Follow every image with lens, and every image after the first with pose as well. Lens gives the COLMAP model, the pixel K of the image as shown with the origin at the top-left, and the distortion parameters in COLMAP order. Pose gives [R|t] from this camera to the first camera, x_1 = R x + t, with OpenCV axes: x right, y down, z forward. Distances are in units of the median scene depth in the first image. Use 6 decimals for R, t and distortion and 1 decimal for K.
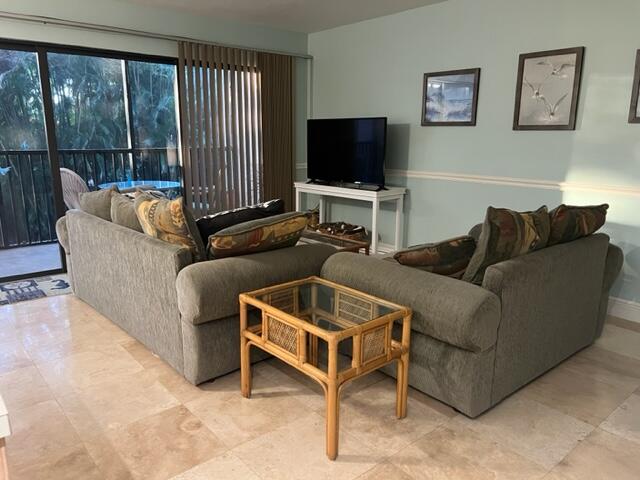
lens RADIAL K [[483.0, 0, 321.1], [0, 483.0, 242.4], [0, 0, 1]] dist [0.041116, -0.039831]
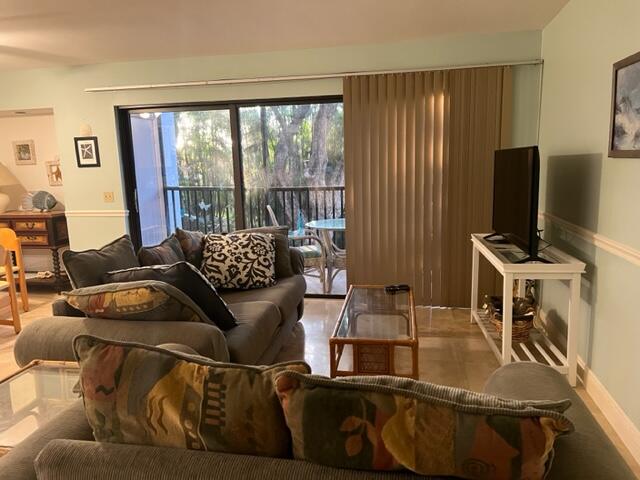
lens RADIAL K [[483.0, 0, 318.5], [0, 483.0, 239.6], [0, 0, 1]] dist [0.041116, -0.039831]
pose [[0.620038, 0.099860, -0.778191, 0.432413], [-0.141628, 0.989818, 0.014172, -0.105104], [0.771683, 0.101426, 0.627868, 0.392229]]
